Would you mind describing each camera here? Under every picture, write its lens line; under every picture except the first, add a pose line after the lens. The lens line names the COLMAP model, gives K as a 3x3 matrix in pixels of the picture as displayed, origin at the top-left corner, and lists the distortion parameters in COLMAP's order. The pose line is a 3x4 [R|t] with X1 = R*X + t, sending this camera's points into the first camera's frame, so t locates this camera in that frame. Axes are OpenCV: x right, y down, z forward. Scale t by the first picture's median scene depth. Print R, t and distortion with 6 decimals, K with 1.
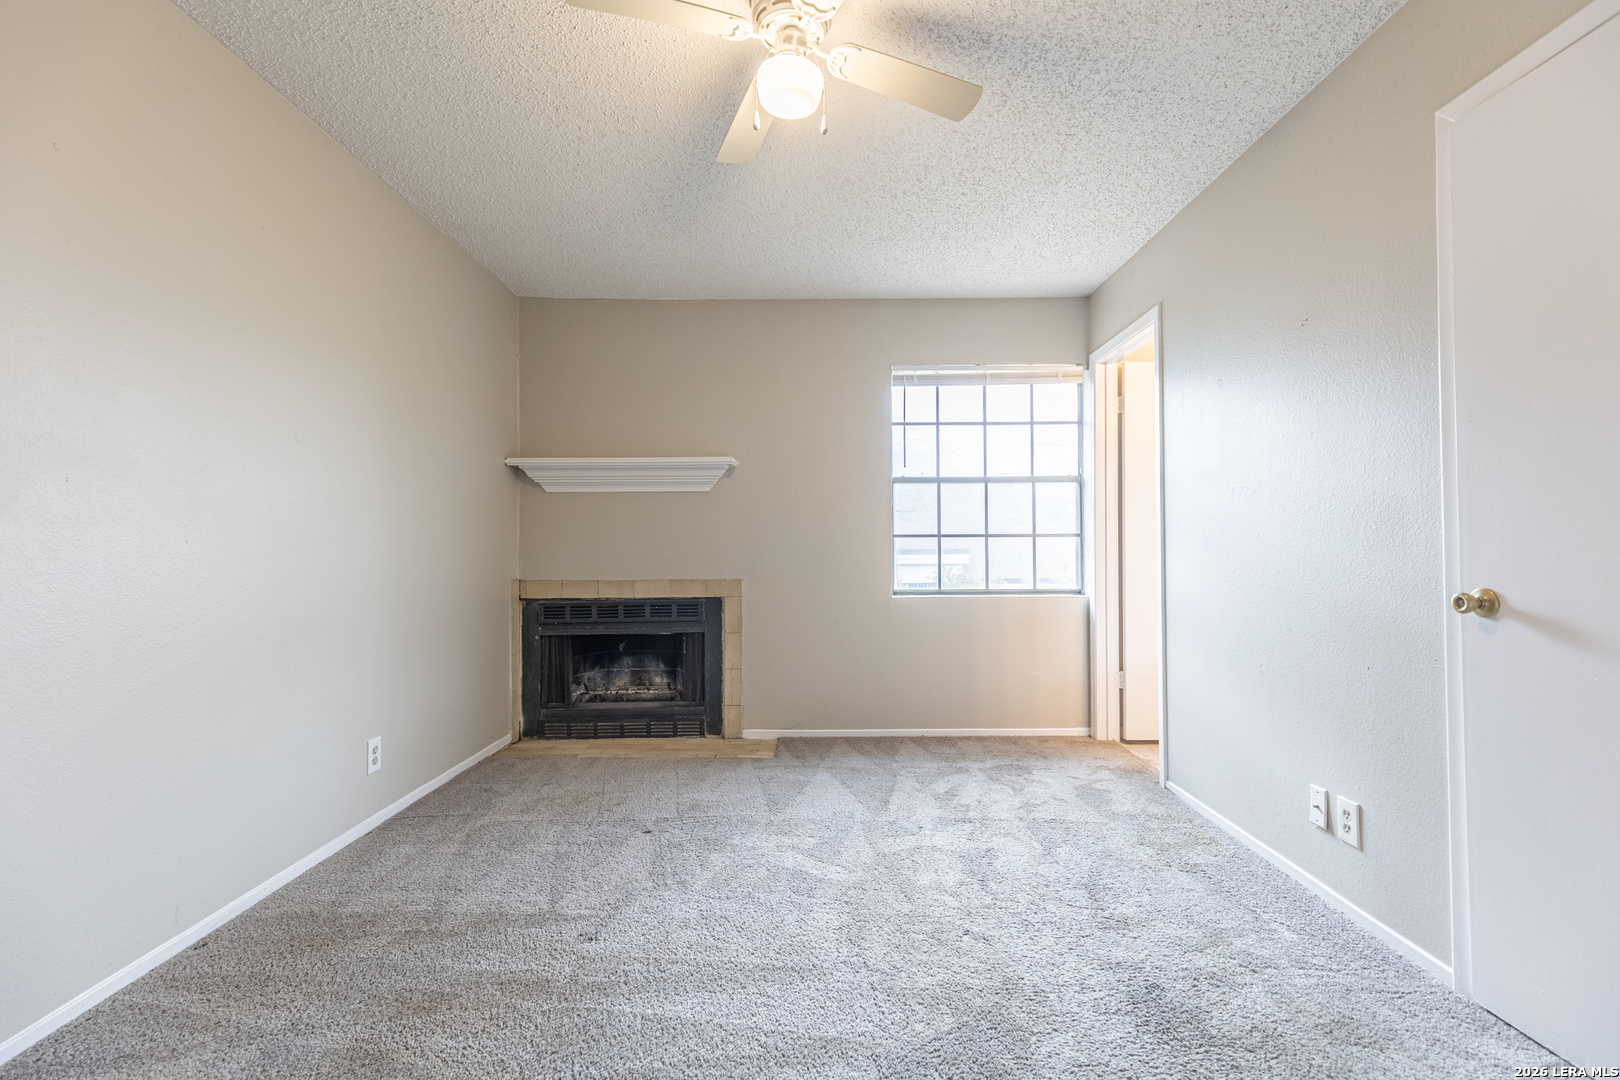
lens RADIAL K [[730.6, 0, 814.2], [0, 730.6, 541.0], [0, 0, 1]] dist [0.005187, -0.002116]
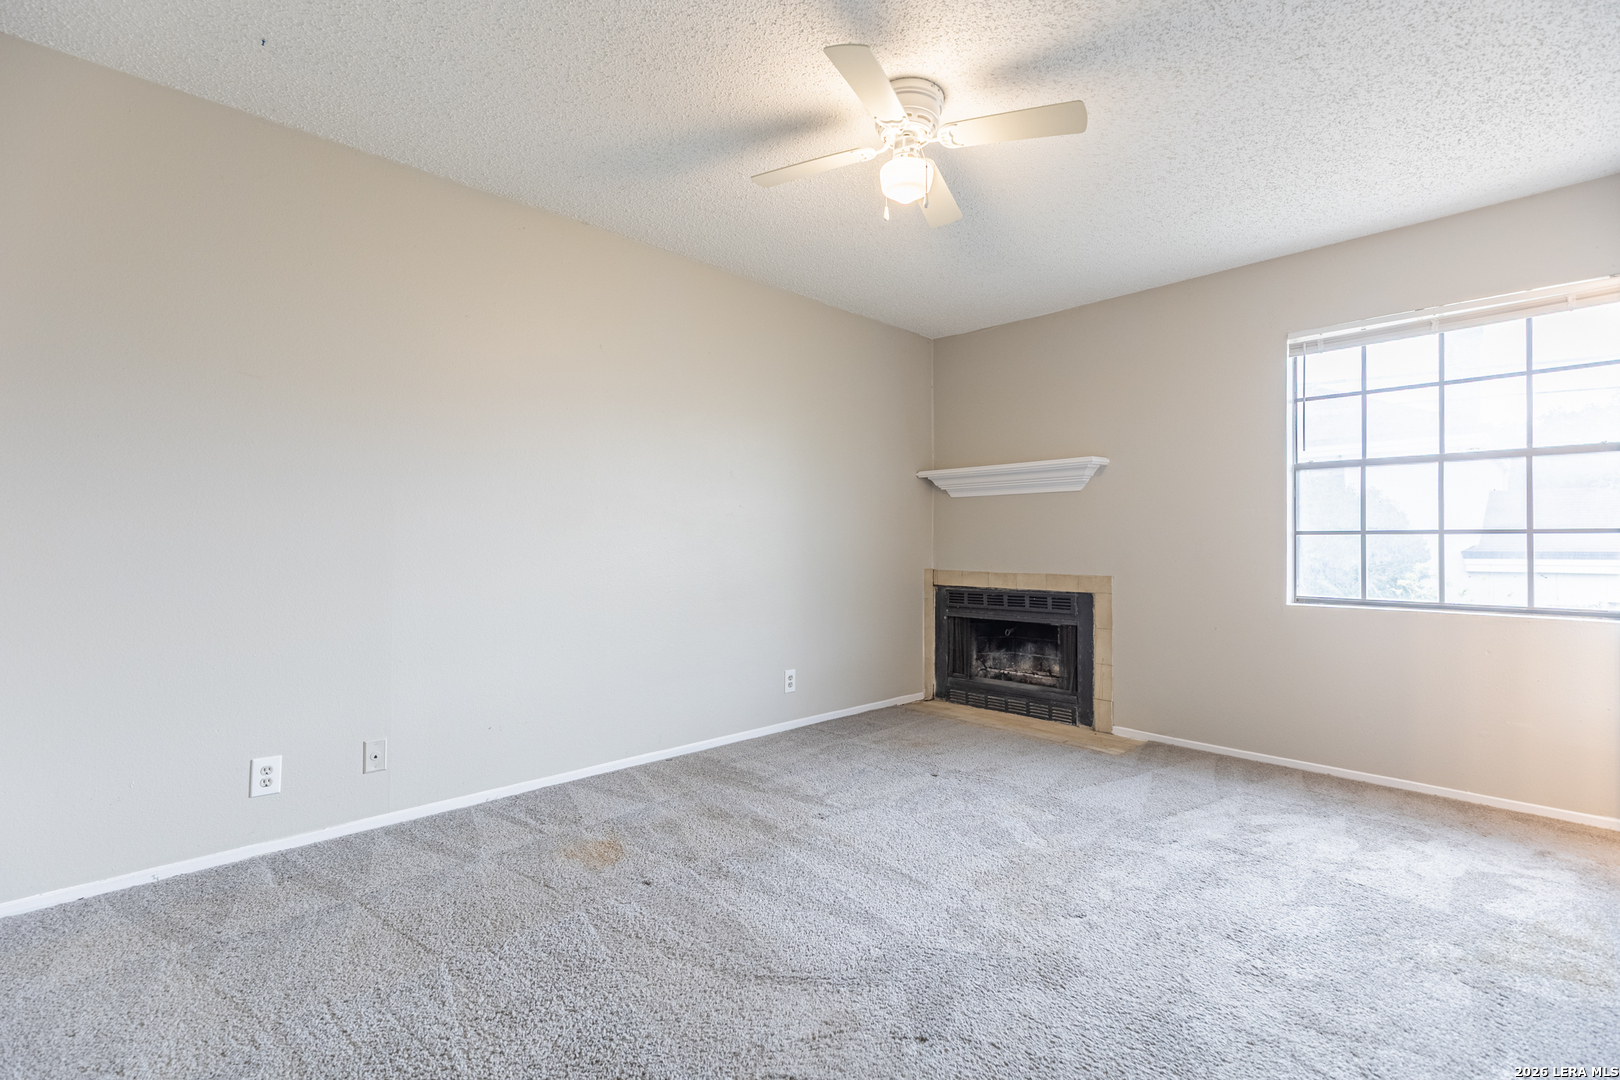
lens RADIAL K [[725.2, 0, 805.4], [0, 725.2, 541.6], [0, 0, 1]] dist [0.001852, -0.001676]
pose [[0.686544, 0.005253, -0.727069, 0.355654], [-0.002322, 0.999985, 0.005032, 0.000514], [0.727084, -0.001766, 0.686546, 0.006209]]
